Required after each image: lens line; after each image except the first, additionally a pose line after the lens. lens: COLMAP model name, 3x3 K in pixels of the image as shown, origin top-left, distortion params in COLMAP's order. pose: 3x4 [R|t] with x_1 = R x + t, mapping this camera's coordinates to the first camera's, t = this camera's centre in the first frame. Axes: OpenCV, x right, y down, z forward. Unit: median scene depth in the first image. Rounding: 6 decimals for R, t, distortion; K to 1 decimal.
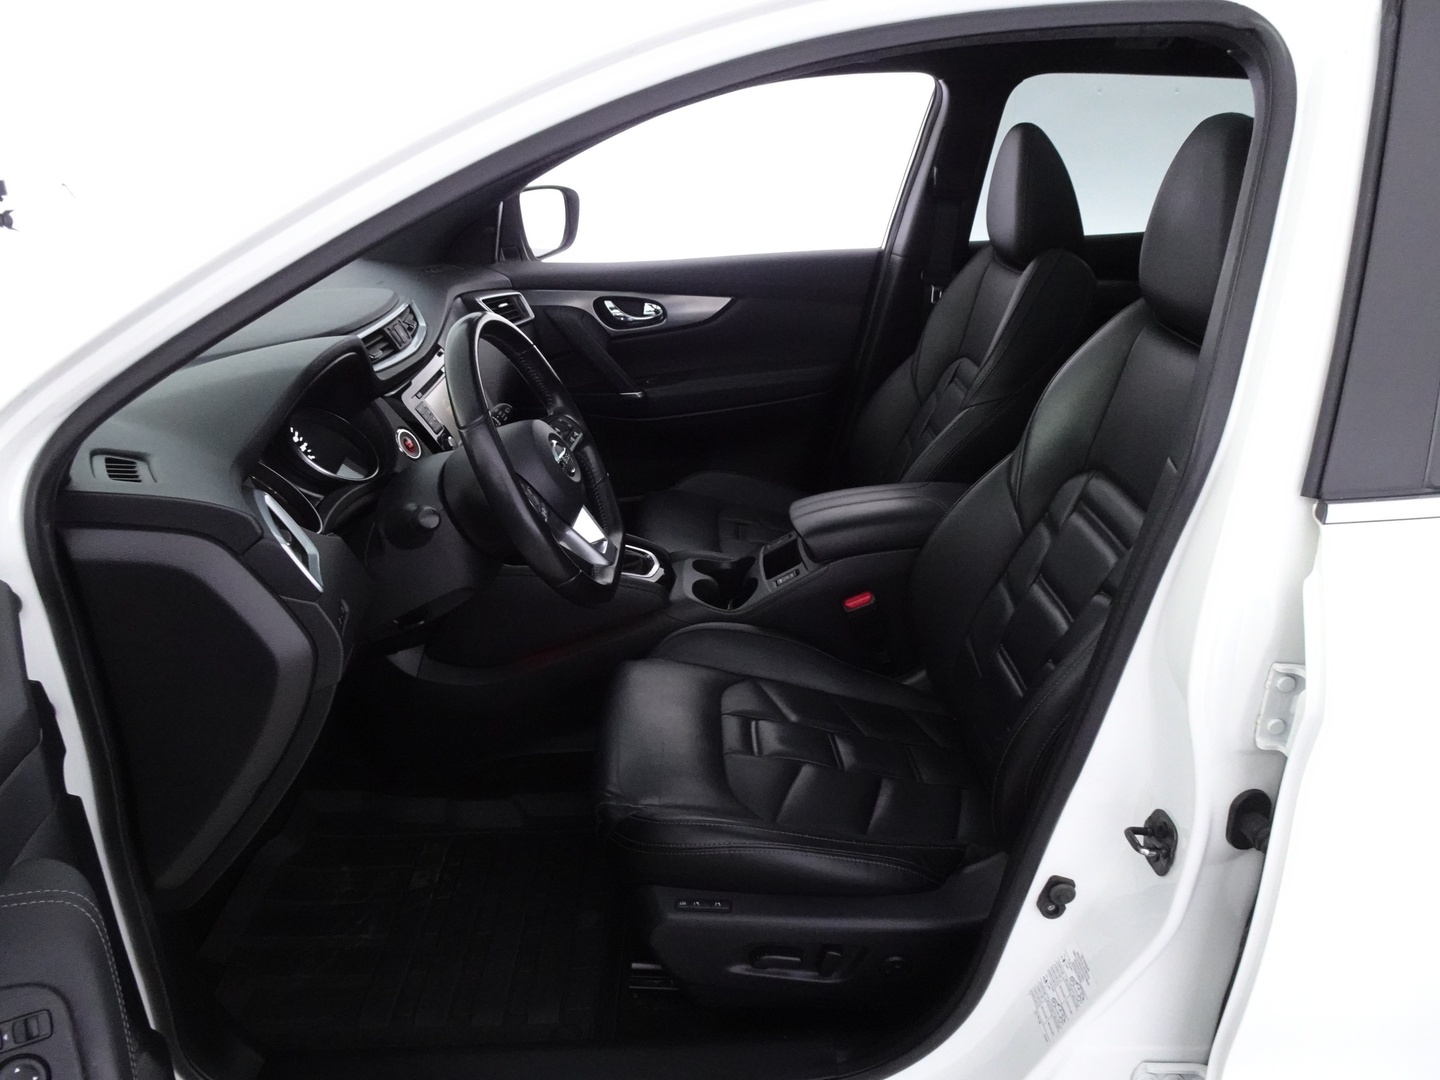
lens RADIAL K [[1037.7, 0, 722.3], [0, 1037.7, 534.3], [0, 0, 1]] dist [0.018501, -0.002742]
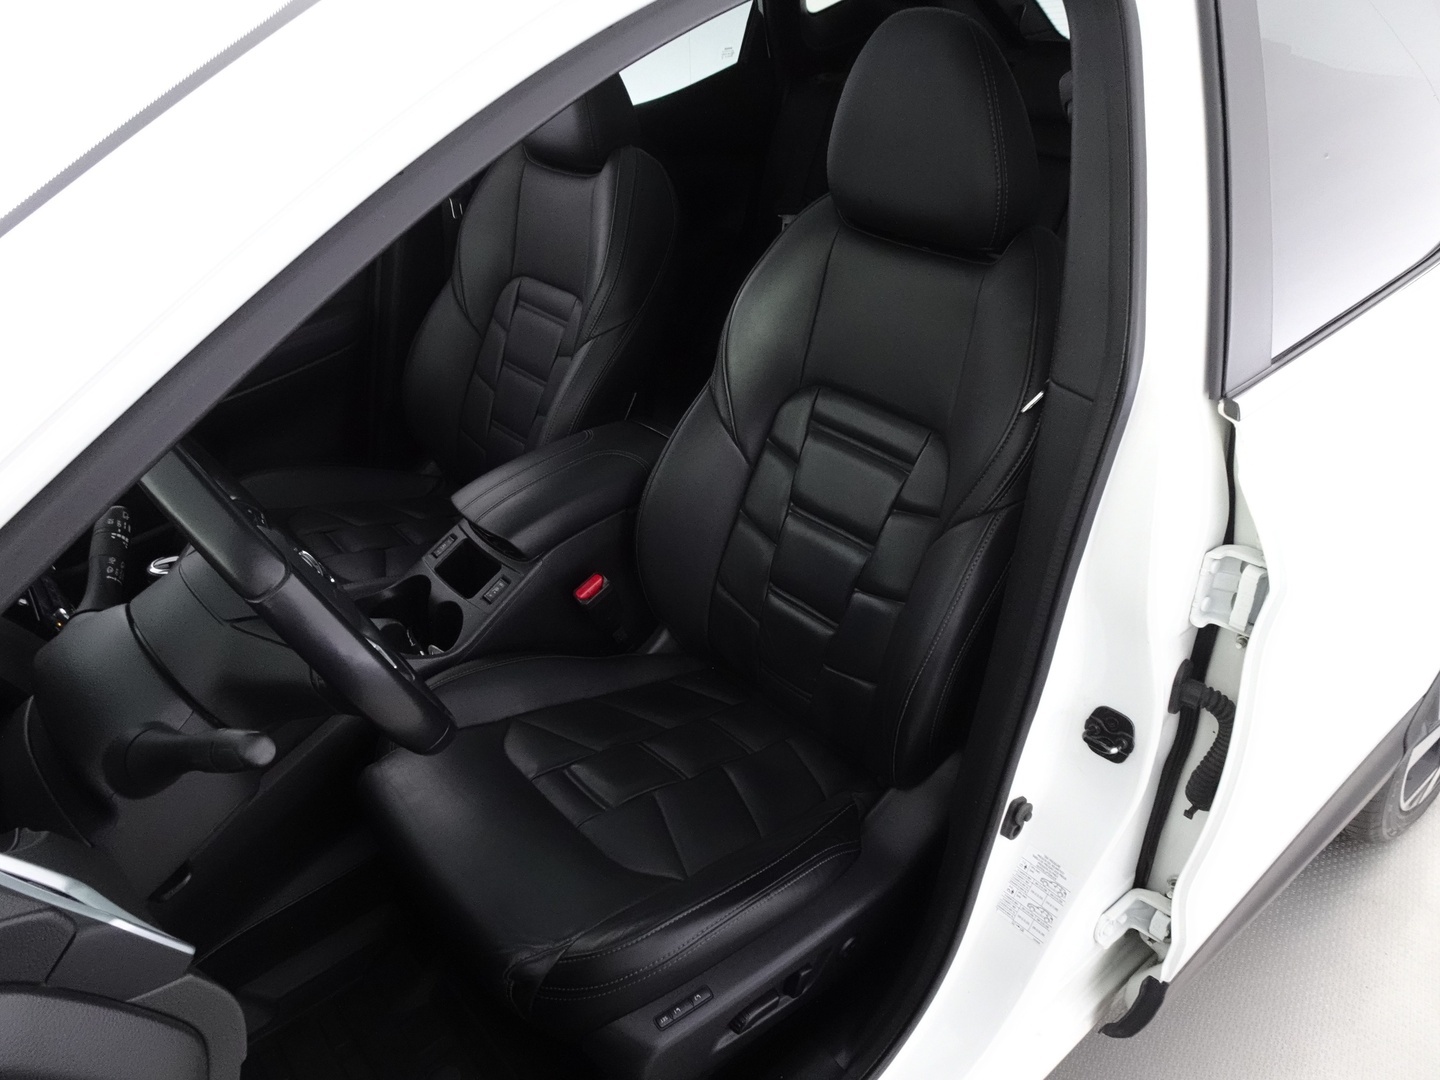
lens RADIAL K [[1037.7, 0, 722.3], [0, 1037.7, 534.3], [0, 0, 1]] dist [0.018501, -0.002742]
pose [[0.779485, -0.323524, 0.536409, -0.276828], [0.249879, 0.945818, 0.207337, -0.154274], [-0.574424, -0.027579, 0.818093, 0.243250]]
